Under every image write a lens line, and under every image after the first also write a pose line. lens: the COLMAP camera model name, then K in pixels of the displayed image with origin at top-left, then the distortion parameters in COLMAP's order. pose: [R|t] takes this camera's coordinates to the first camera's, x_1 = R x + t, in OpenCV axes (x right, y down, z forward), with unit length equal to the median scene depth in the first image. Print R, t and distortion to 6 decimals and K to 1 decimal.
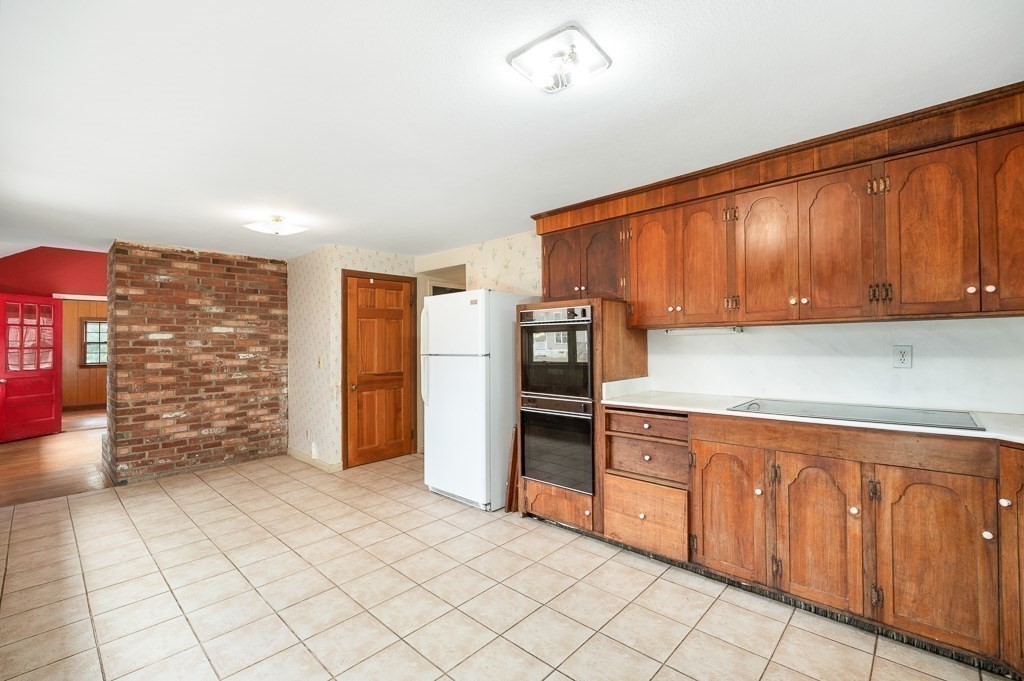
lens RADIAL K [[450.2, 0, 508.1], [0, 450.2, 332.2], [0, 0, 1]] dist [-0.001979, -0.000486]
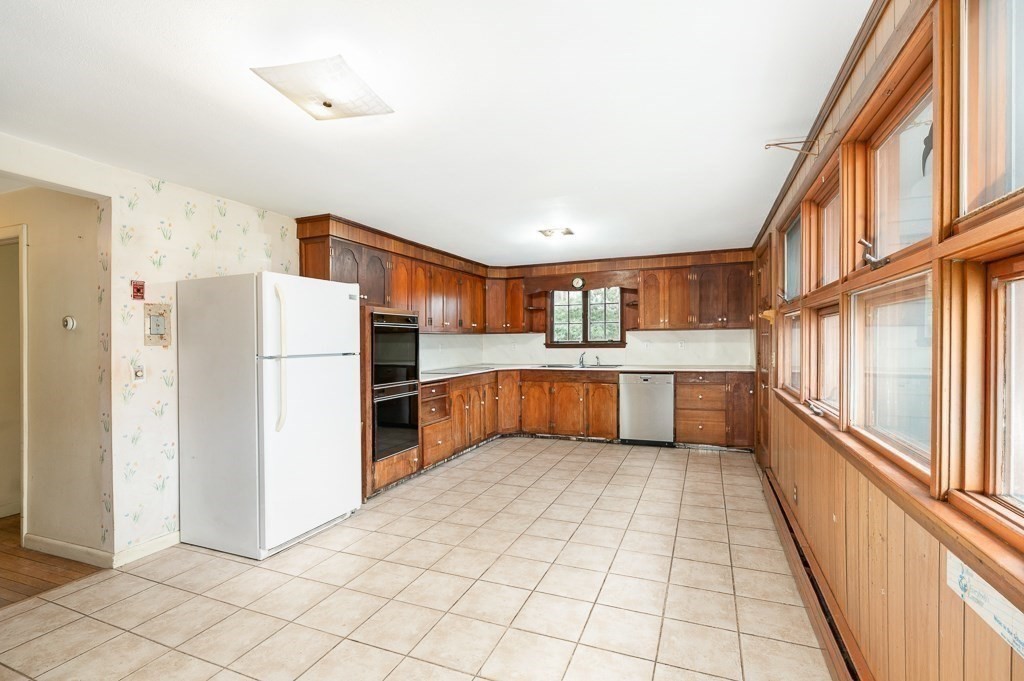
lens RADIAL K [[442.9, 0, 508.6], [0, 442.9, 344.1], [0, 0, 1]] dist [-0.000488, -0.000033]
pose [[-0.334086, 0.009130, 0.942498, -1.249128], [-0.009079, 0.999876, -0.012905, 0.047309], [-0.942499, -0.012869, -0.333962, 1.188929]]
